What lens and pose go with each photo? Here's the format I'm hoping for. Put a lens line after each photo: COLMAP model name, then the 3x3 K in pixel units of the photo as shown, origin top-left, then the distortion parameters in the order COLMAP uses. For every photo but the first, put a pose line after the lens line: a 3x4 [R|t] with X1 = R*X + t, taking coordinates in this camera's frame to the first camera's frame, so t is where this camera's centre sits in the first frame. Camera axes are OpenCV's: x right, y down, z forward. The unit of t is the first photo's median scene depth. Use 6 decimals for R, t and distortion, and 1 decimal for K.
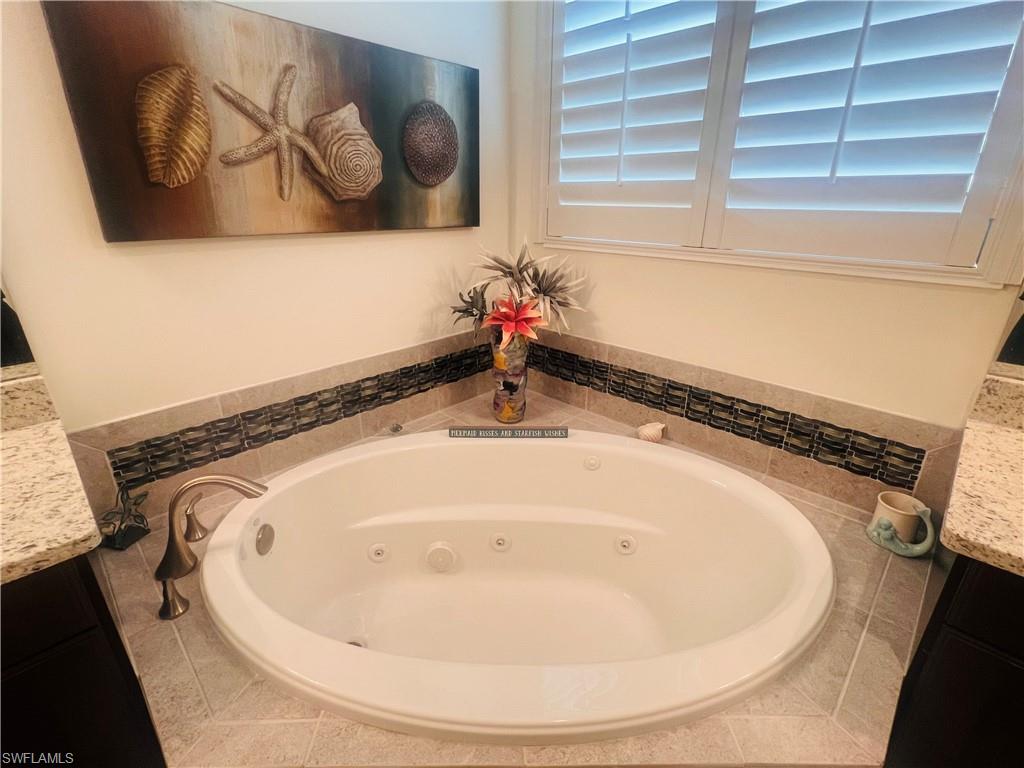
lens RADIAL K [[479.8, 0, 508.3], [0, 479.8, 383.6], [0, 0, 1]] dist [-0.004777, 0.000804]
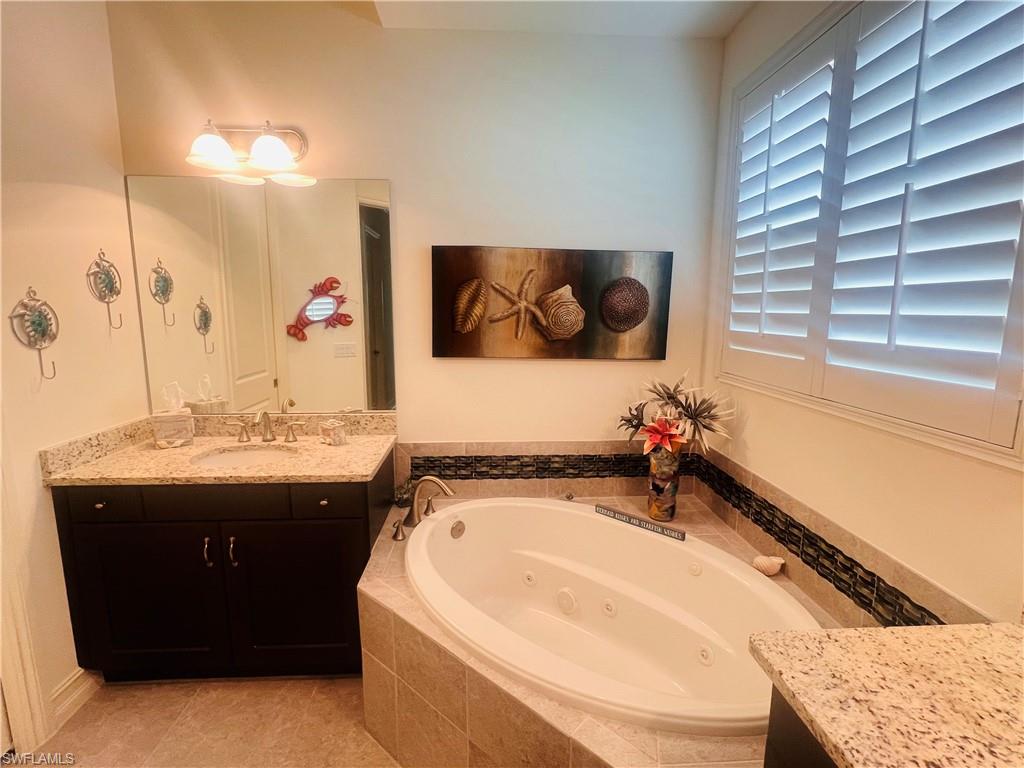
lens RADIAL K [[479.8, 0, 511.6], [0, 479.8, 383.7], [0, 0, 1]] dist [-0.004777, 0.000804]
pose [[0.741991, 0.106223, -0.661941, 0.535529], [-0.250633, 0.959724, -0.126934, -0.000929], [0.621798, 0.260088, 0.738730, -0.203834]]
